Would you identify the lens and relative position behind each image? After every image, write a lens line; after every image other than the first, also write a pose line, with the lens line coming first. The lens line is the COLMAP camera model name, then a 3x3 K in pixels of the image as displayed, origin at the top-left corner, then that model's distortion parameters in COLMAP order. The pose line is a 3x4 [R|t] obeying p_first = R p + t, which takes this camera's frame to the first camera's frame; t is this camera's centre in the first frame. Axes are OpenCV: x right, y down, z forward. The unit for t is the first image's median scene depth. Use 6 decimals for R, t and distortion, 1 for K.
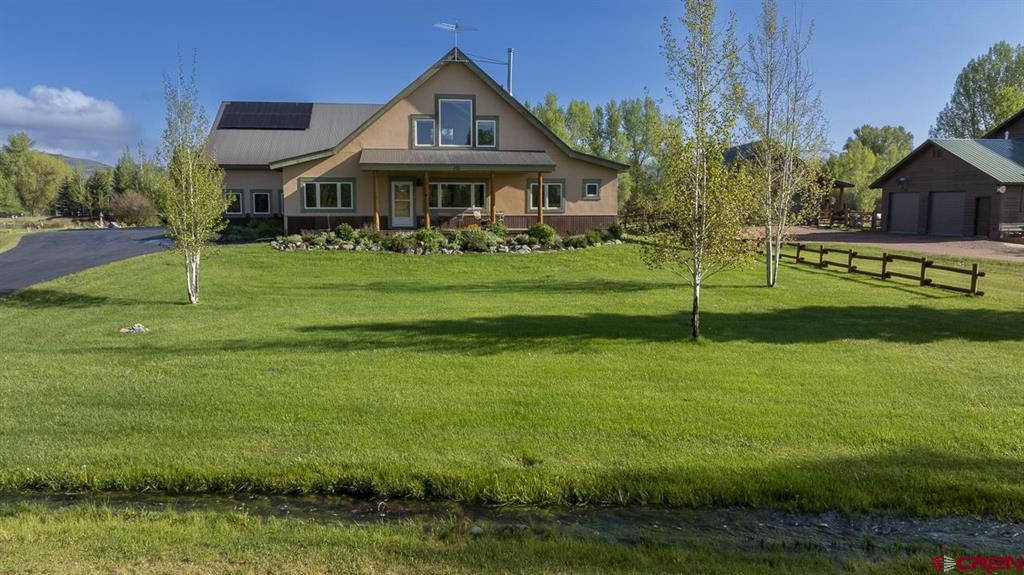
lens RADIAL K [[724.9, 0, 512.0], [0, 724.9, 287.5], [0, 0, 1]] dist [-0.007910, 0.007086]
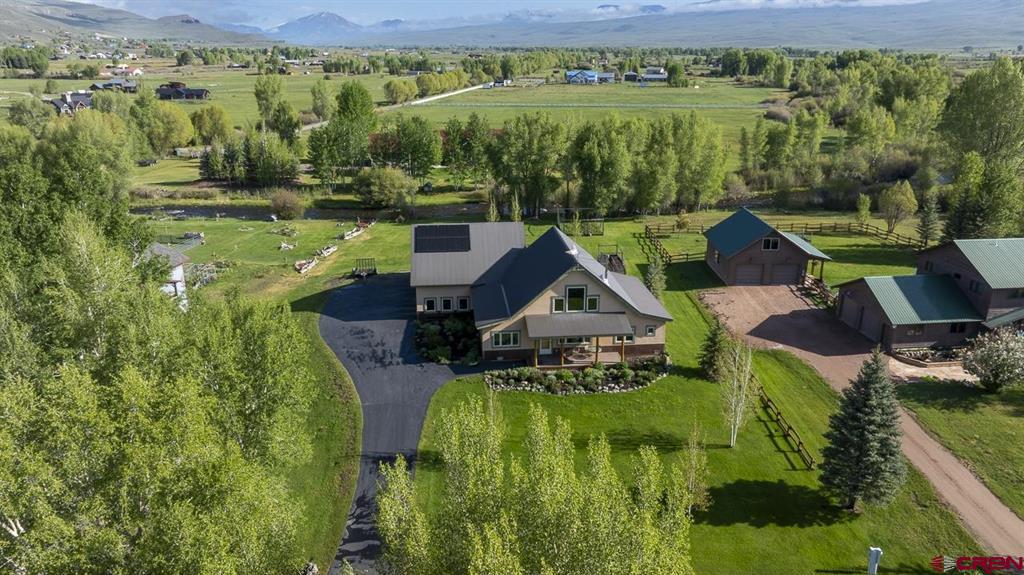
lens RADIAL K [[724.9, 0, 512.0], [0, 724.9, 287.5], [0, 0, 1]] dist [-0.007910, 0.007086]
pose [[0.998435, 0.016166, -0.053532, -0.140200], [-0.005426, 0.980790, 0.194991, -0.603328], [0.055656, -0.194395, 0.979343, -0.756386]]
